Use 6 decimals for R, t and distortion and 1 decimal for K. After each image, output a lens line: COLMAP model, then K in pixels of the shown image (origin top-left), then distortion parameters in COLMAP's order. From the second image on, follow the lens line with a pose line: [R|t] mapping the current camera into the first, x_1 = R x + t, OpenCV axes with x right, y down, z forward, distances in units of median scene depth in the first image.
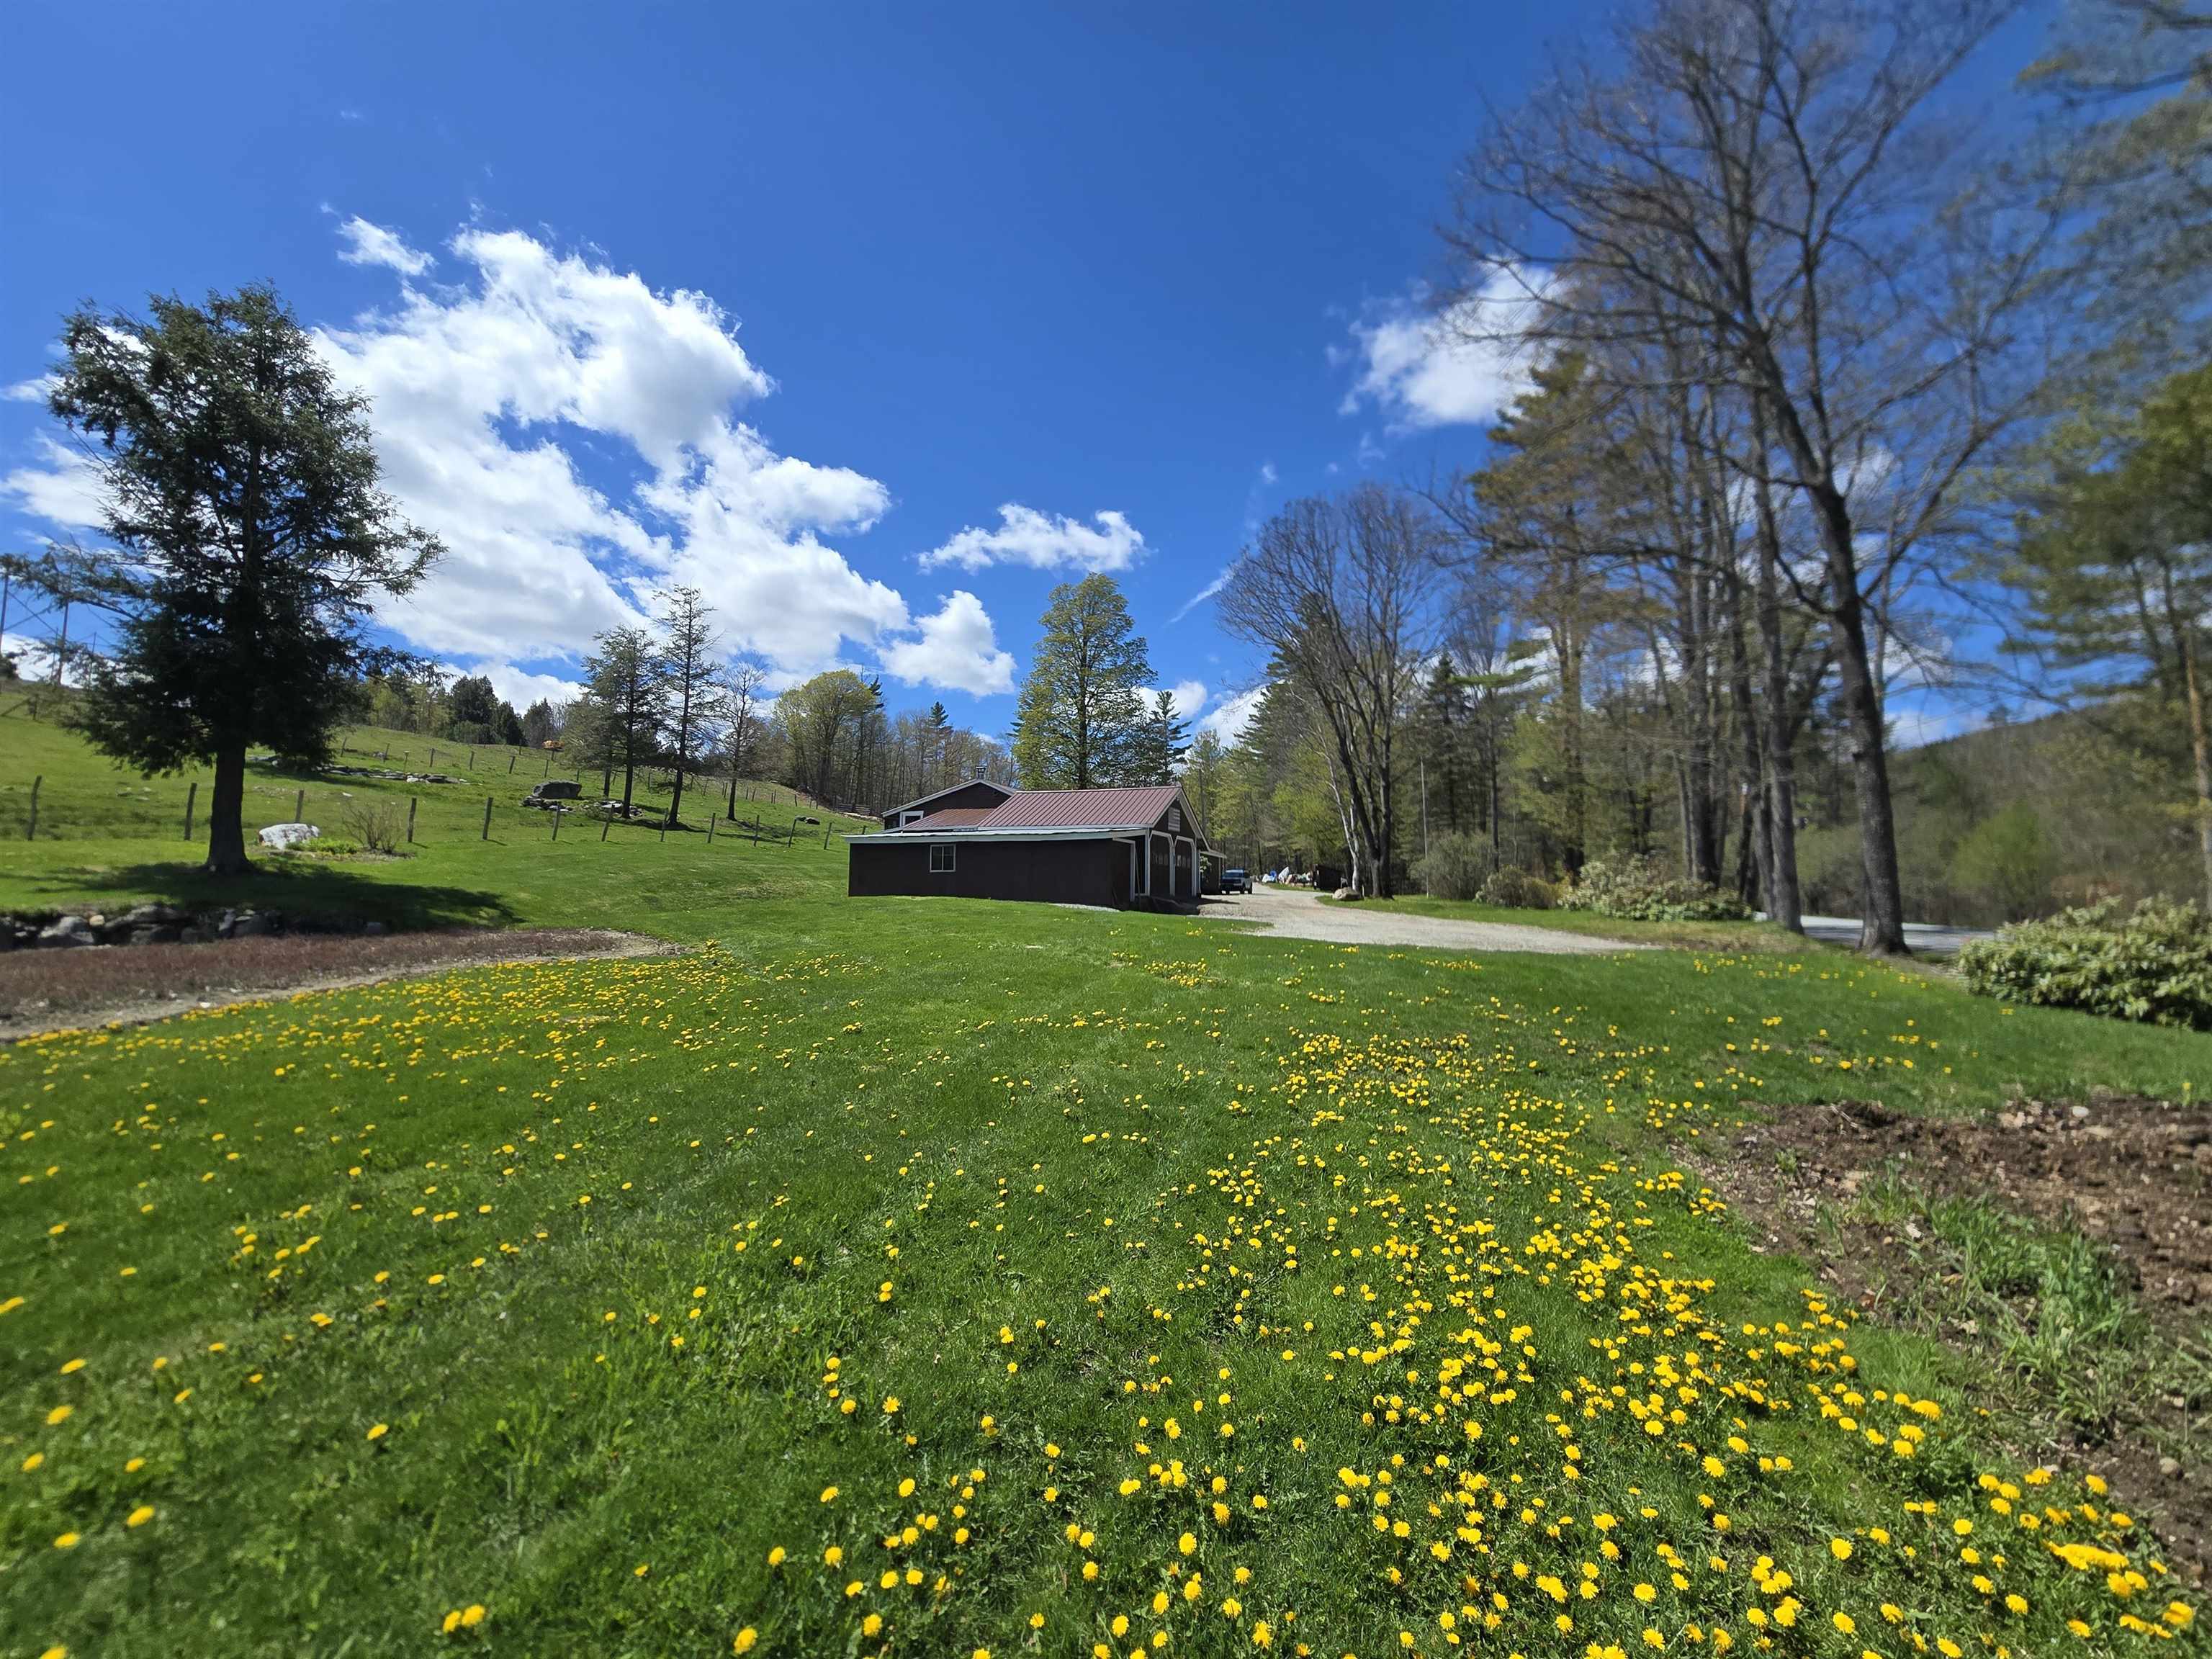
lens RADIAL K [[902.2, 0, 1075.7], [0, 902.2, 834.2], [0, 0, 1]] dist [-0.000803, -0.000029]
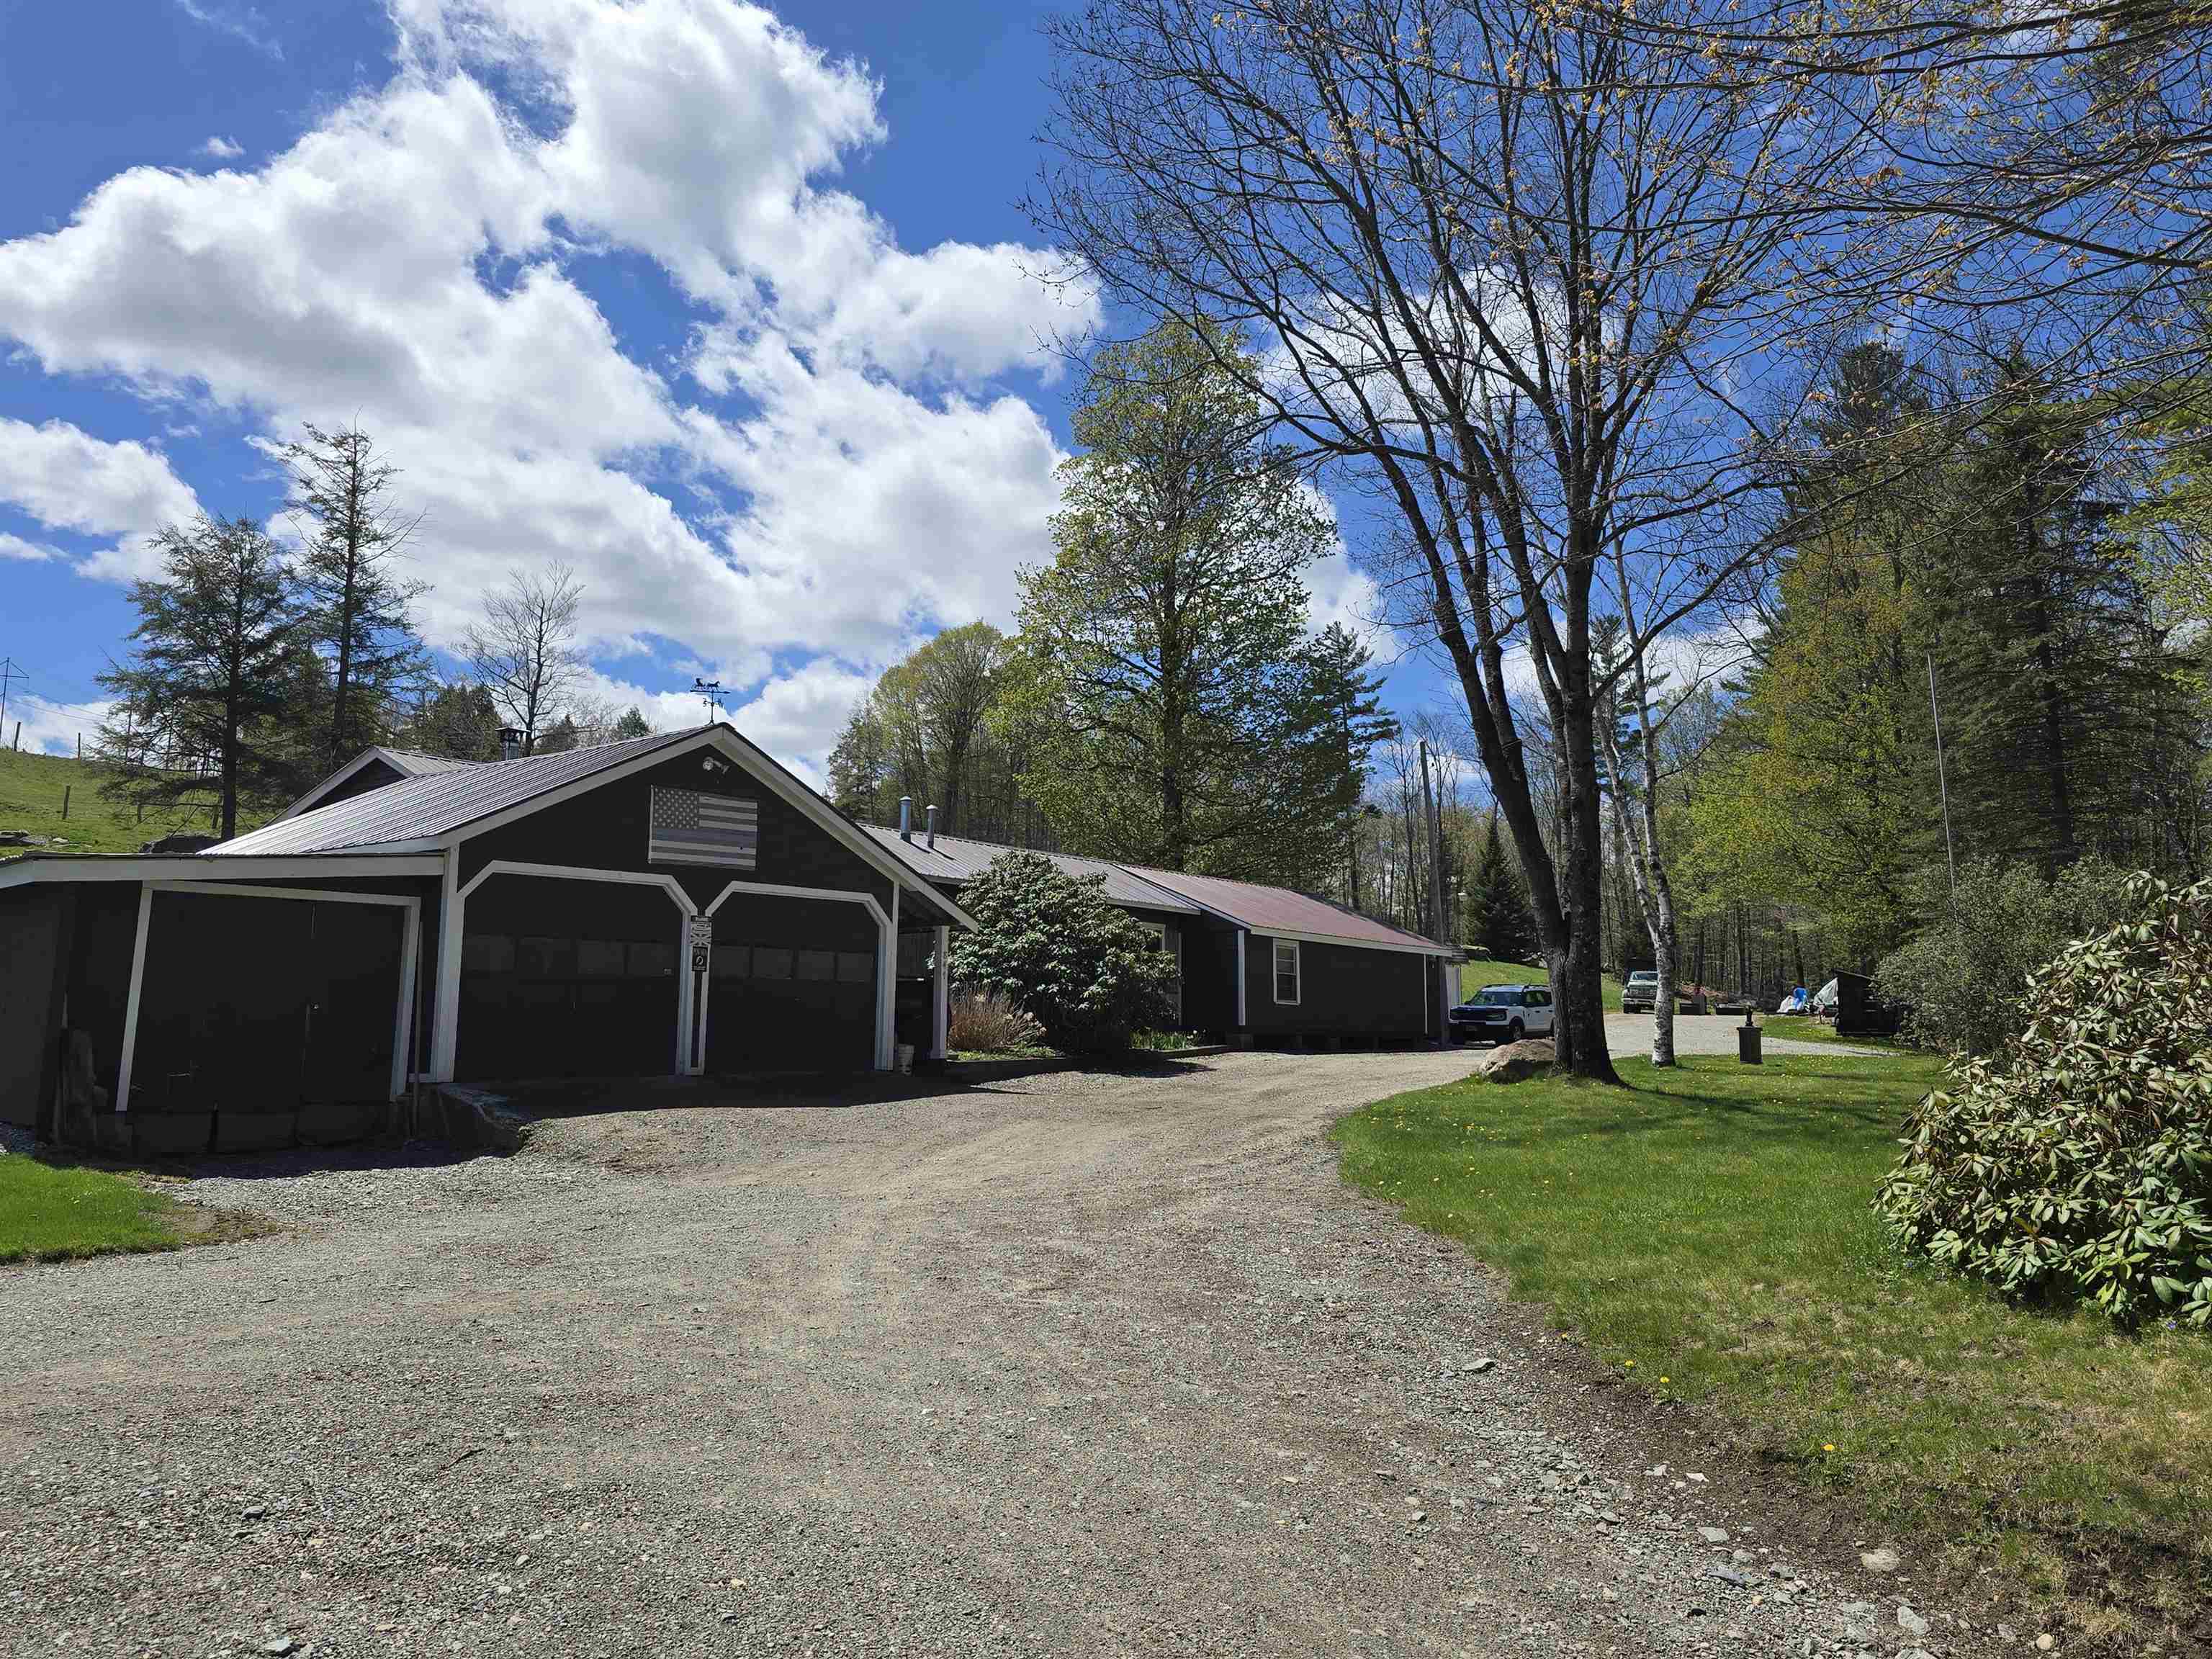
lens RADIAL K [[1609.2, 0, 1106.5], [0, 1609.2, 828.8], [0, 0, 1]] dist [0.102625, -0.107354]
pose [[0.959906, -0.040672, -0.277357, 0.226972], [0.023954, 0.997700, -0.063404, 0.012765], [0.279298, 0.054218, 0.958672, 0.280765]]
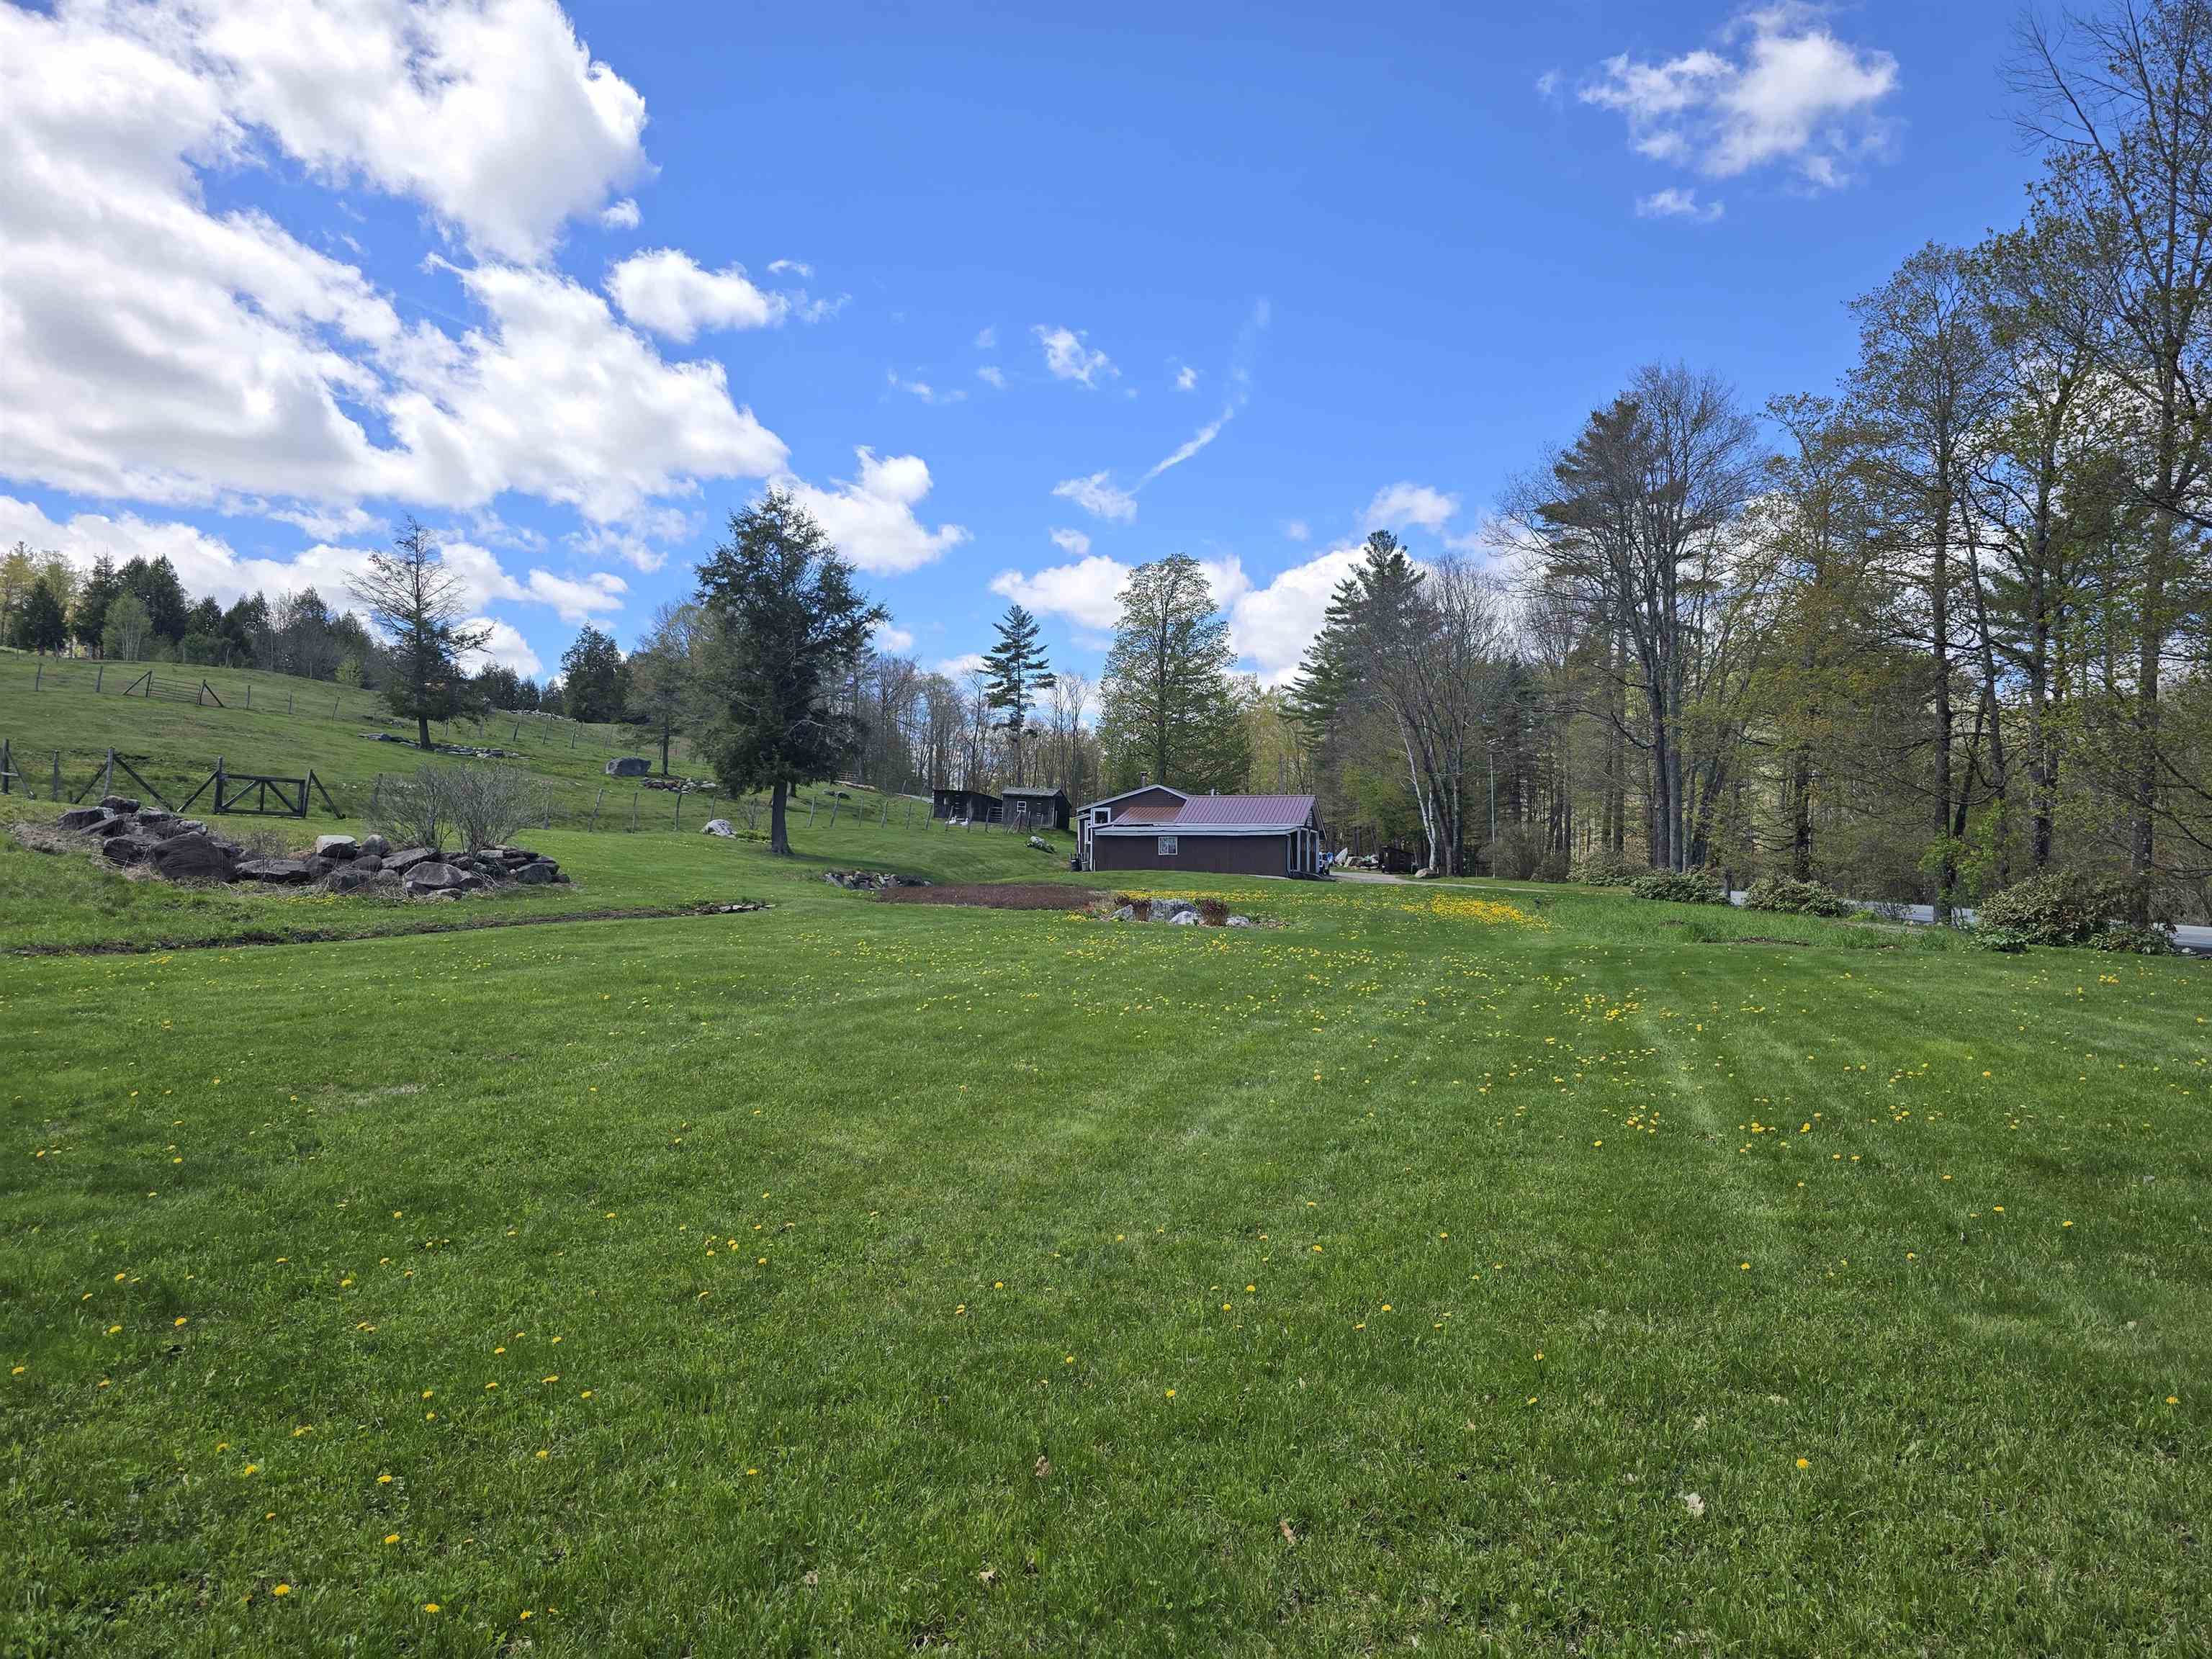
lens RADIAL K [[1473.4, 0, 1103.2], [0, 1473.4, 831.4], [0, 0, 1]] dist [0.074801, -0.074863]
pose [[0.995774, 0.006228, 0.091624, -0.240535], [-0.008891, 0.999549, 0.028679, -0.033577], [-0.091404, -0.029372, 0.995381, -0.719055]]
